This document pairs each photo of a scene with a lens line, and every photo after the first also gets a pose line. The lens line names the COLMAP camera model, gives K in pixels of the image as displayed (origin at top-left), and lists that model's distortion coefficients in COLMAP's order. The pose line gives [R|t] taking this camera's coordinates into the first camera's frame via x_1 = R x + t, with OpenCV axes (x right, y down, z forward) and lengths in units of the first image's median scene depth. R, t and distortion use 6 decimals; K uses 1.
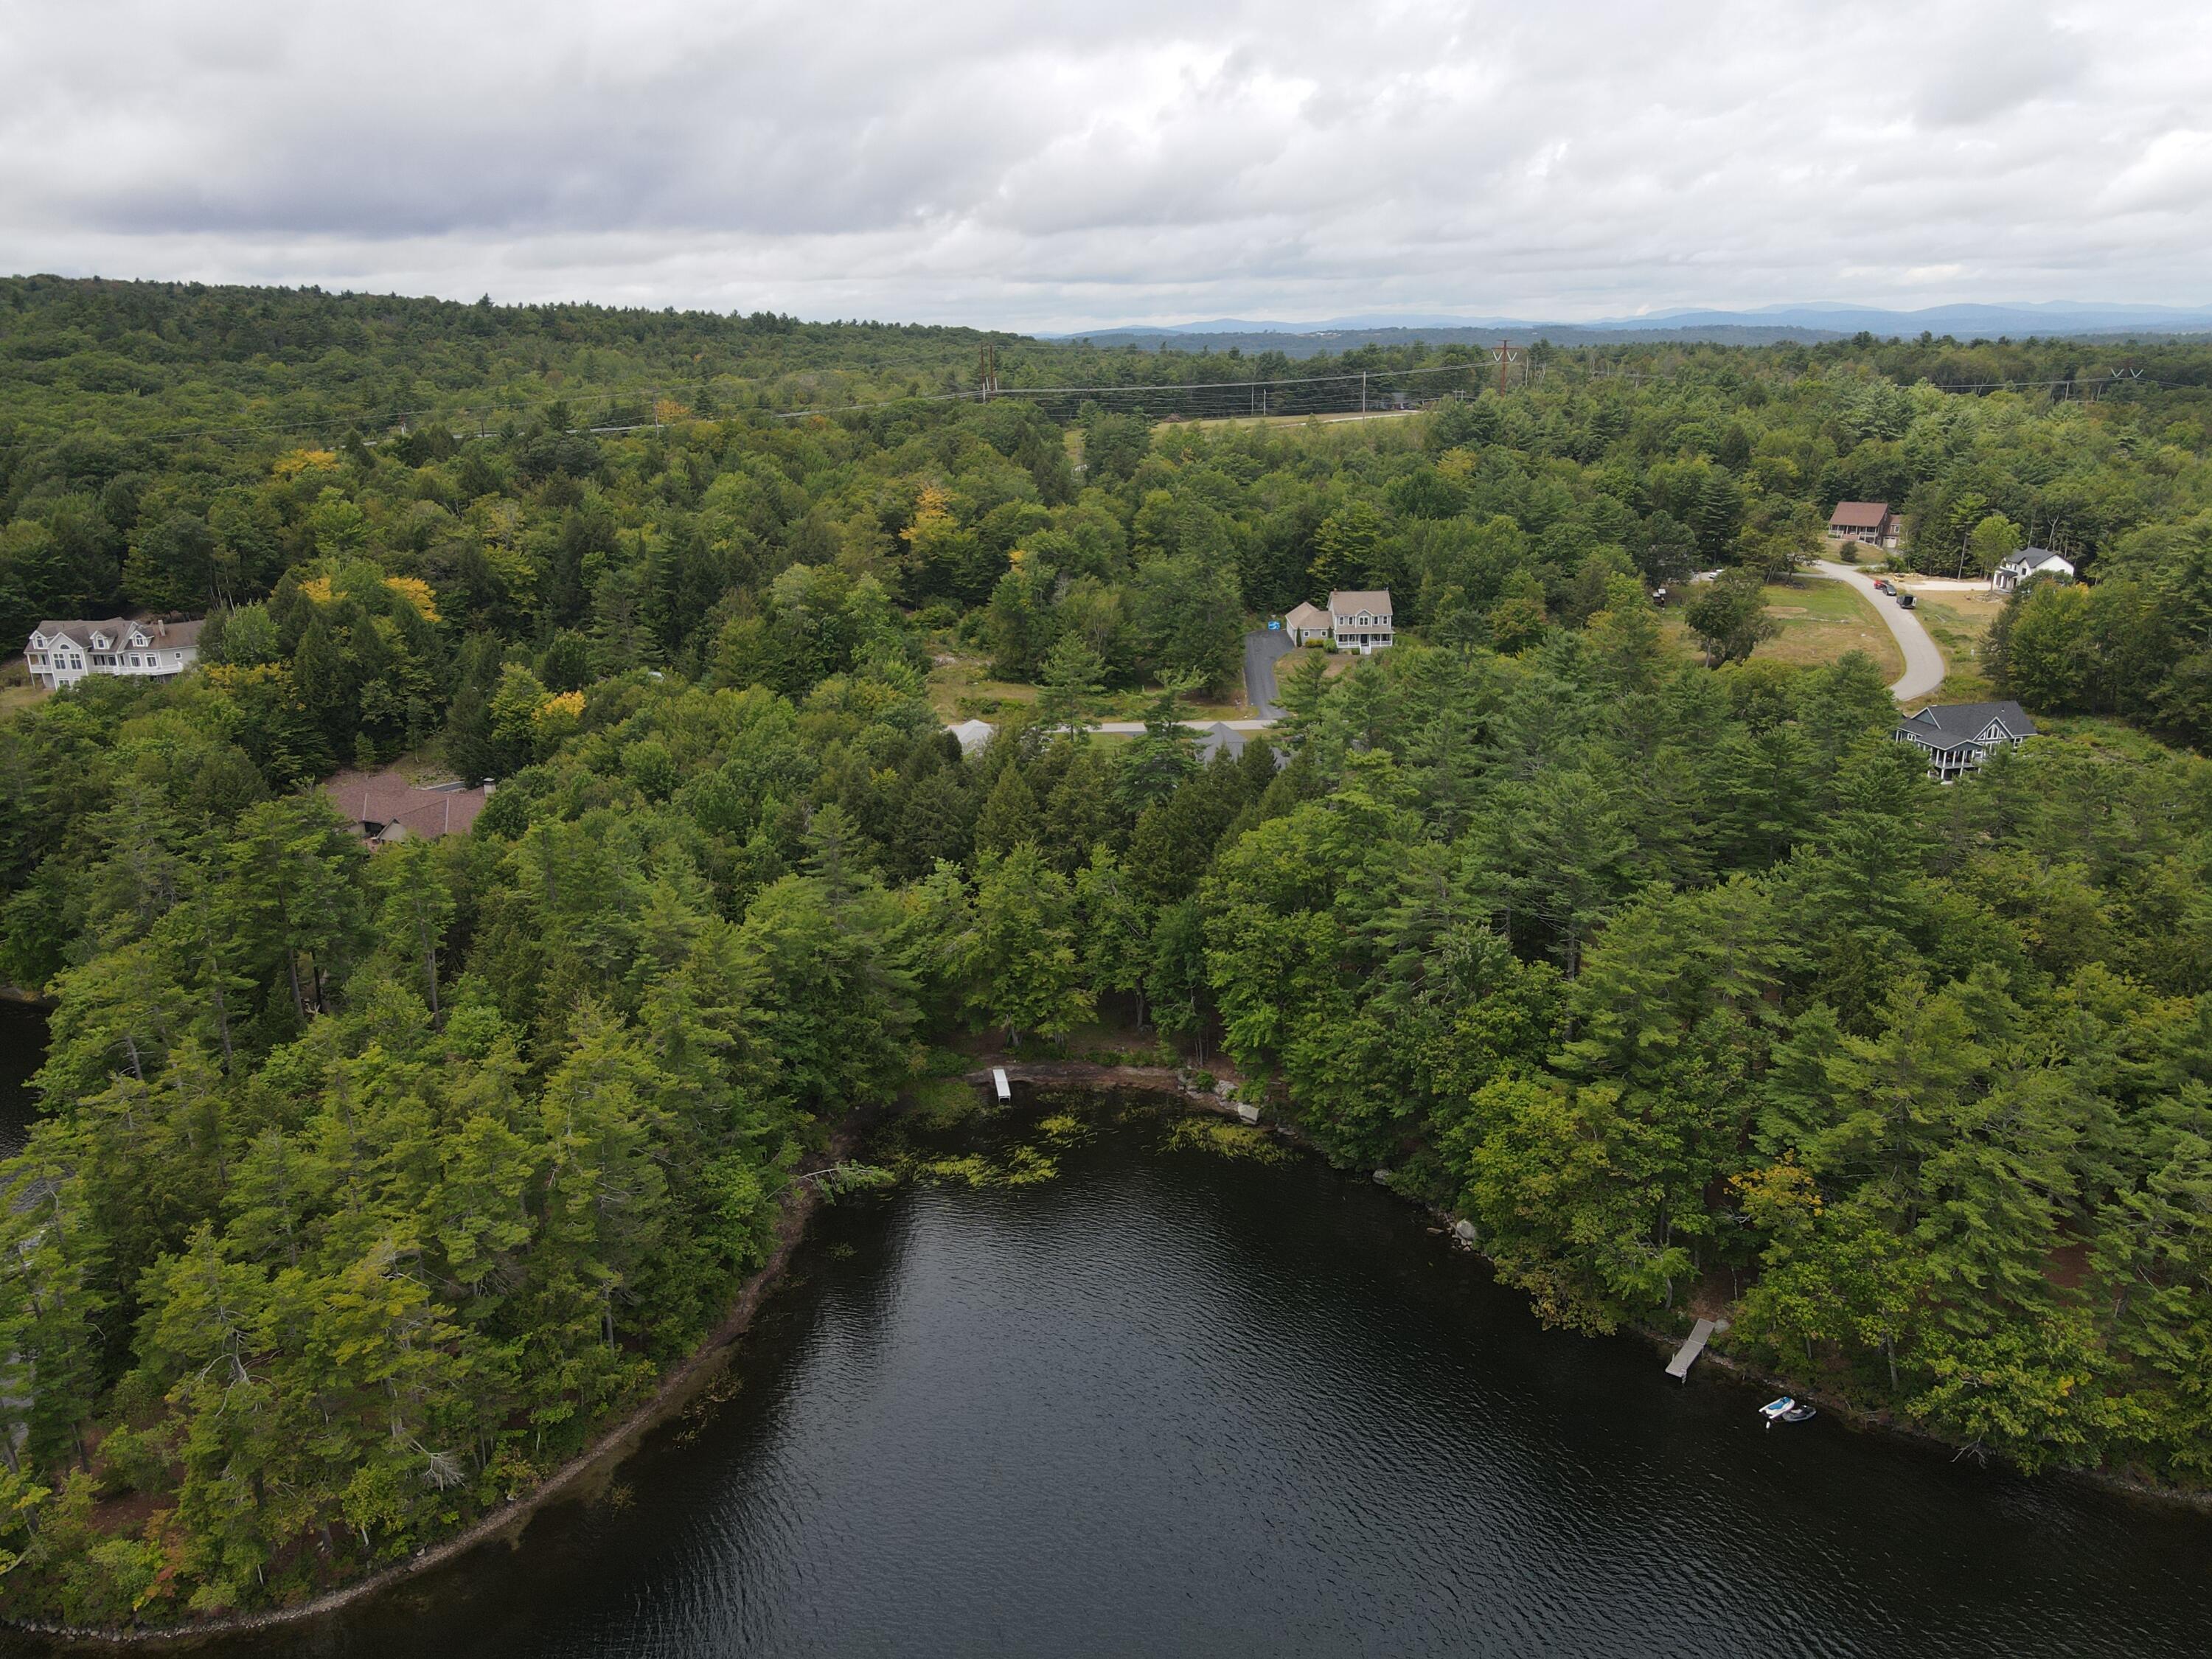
lens RADIAL K [[1593.1, 0, 1106.0], [0, 1593.1, 829.5], [0, 0, 1]] dist [0.005117, 0.028725]
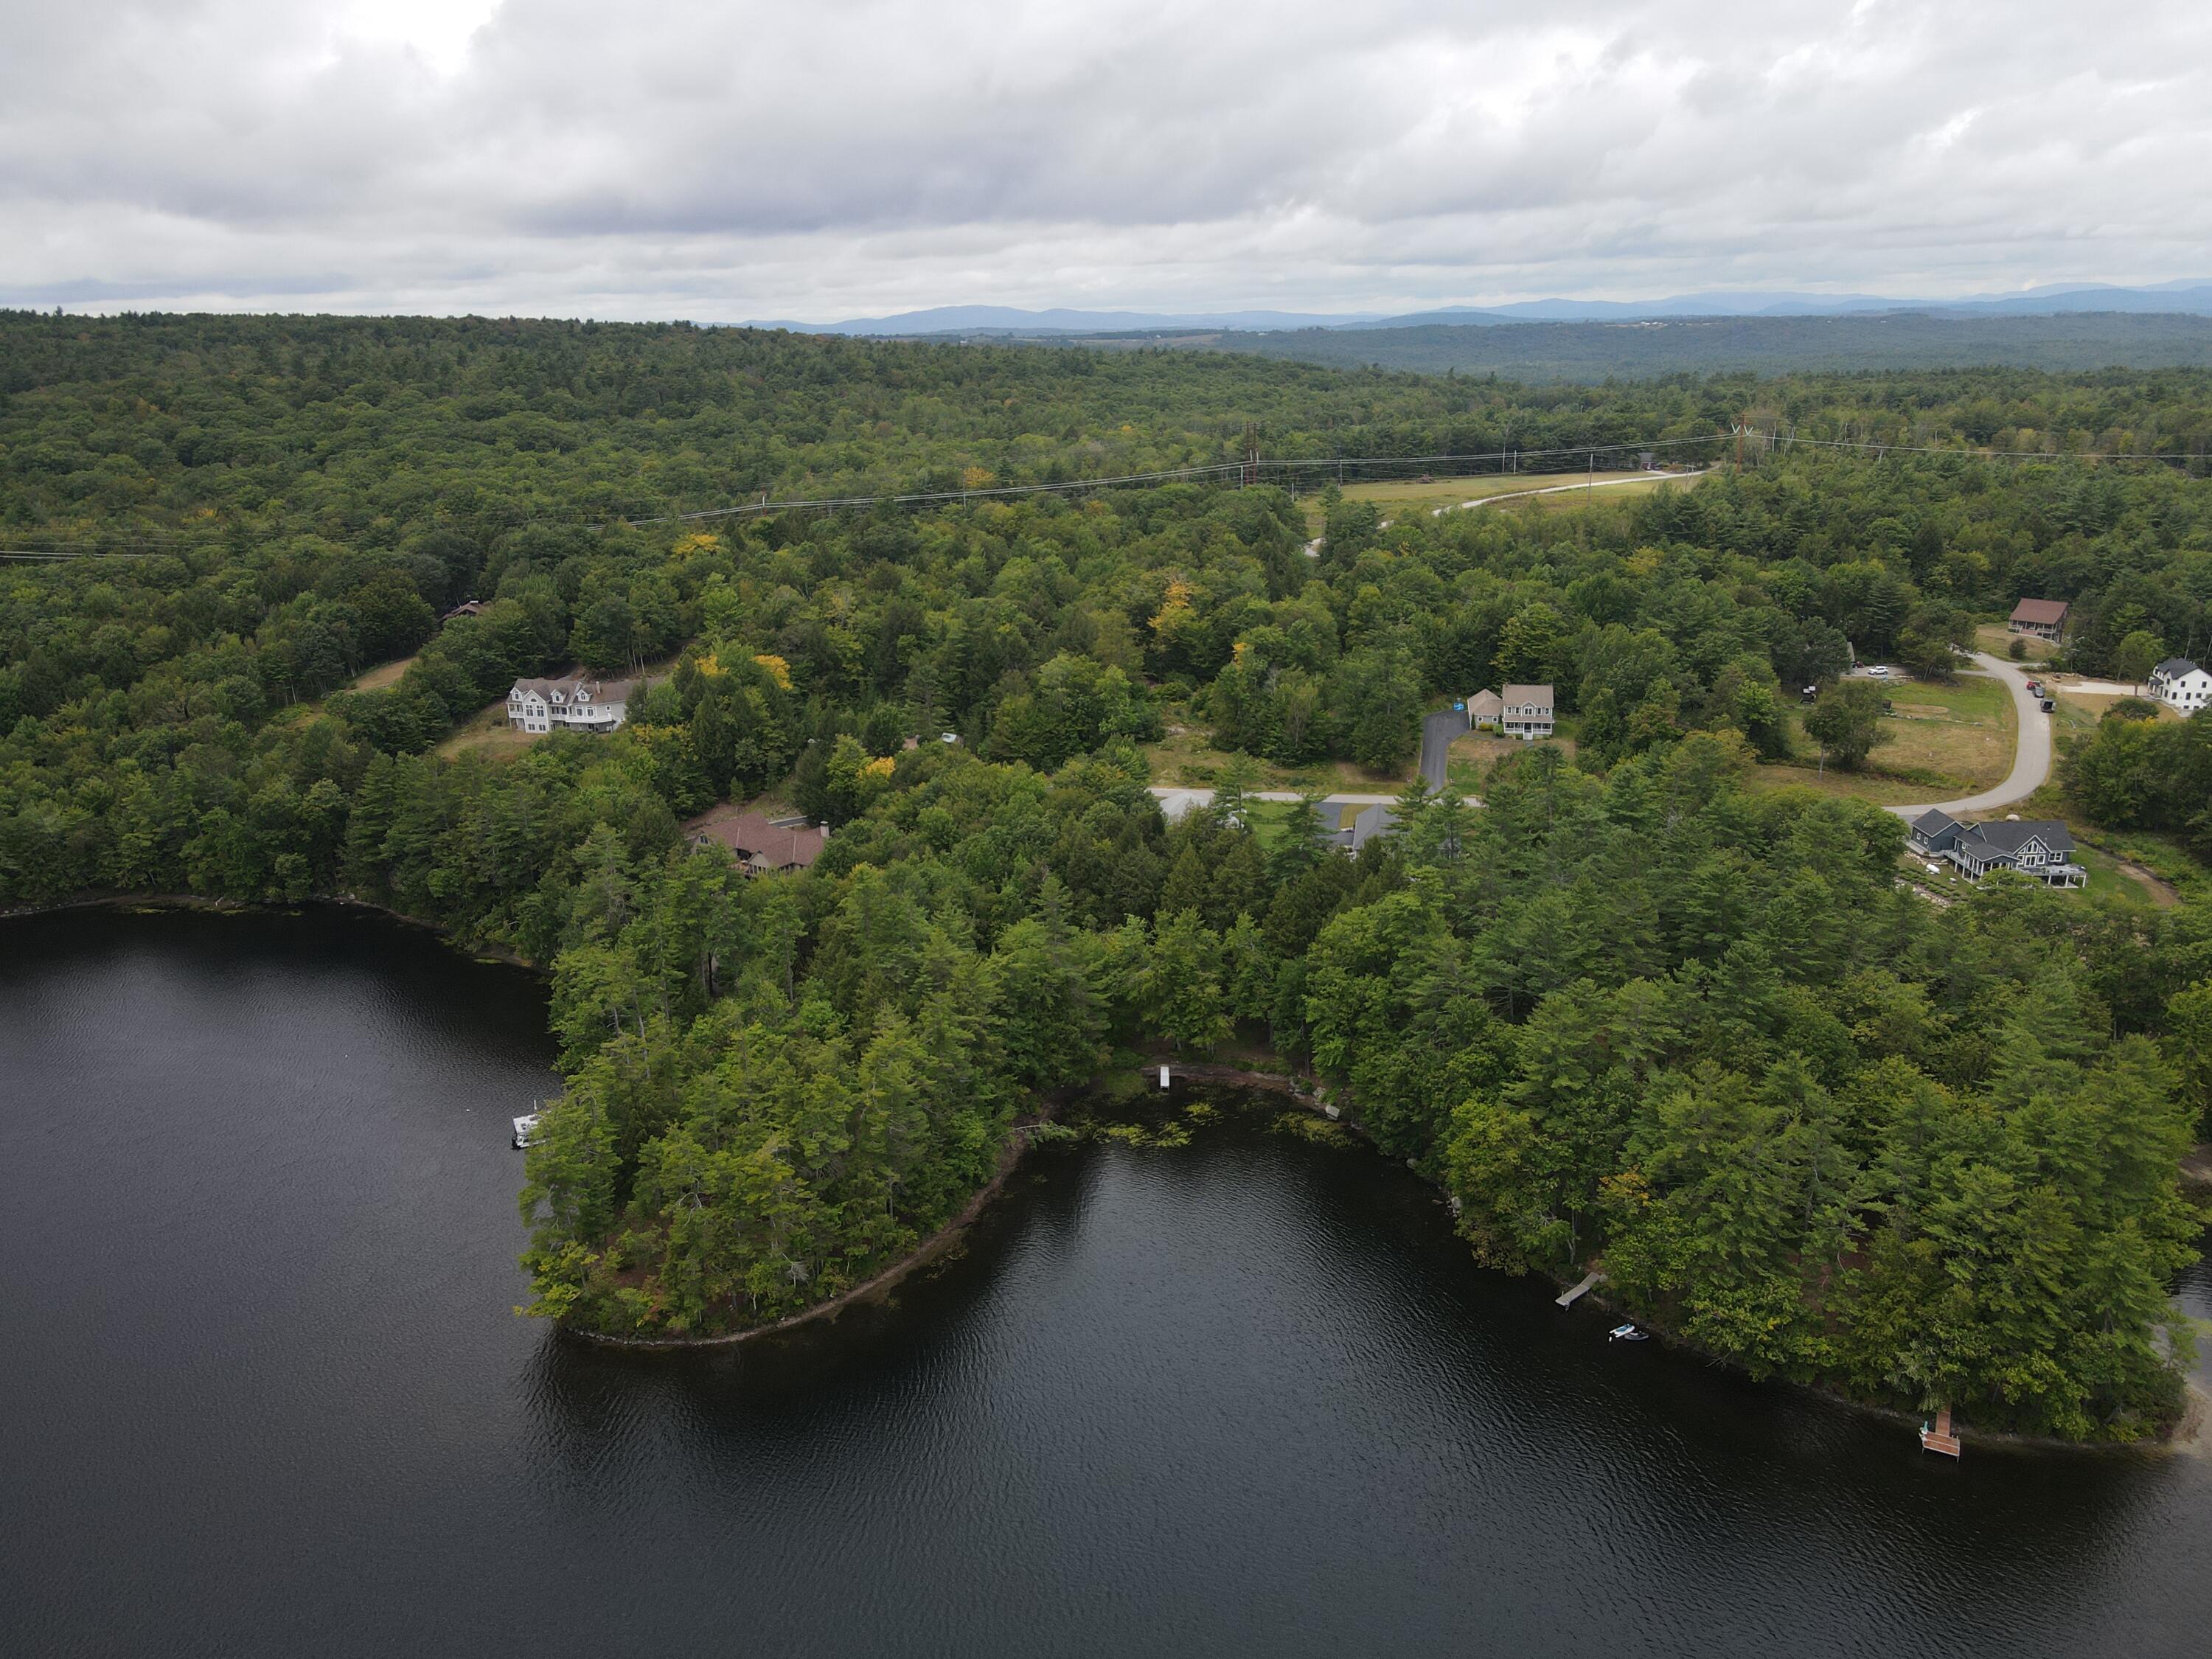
lens RADIAL K [[1545.1, 0, 1111.7], [0, 1545.1, 873.1], [0, 0, 1]] dist [-0.004378, 0.004770]
pose [[0.983633, 0.057754, -0.170679, 0.112350], [-0.052104, 0.997941, 0.037400, -0.070339], [0.172487, -0.027895, 0.984617, -0.354411]]
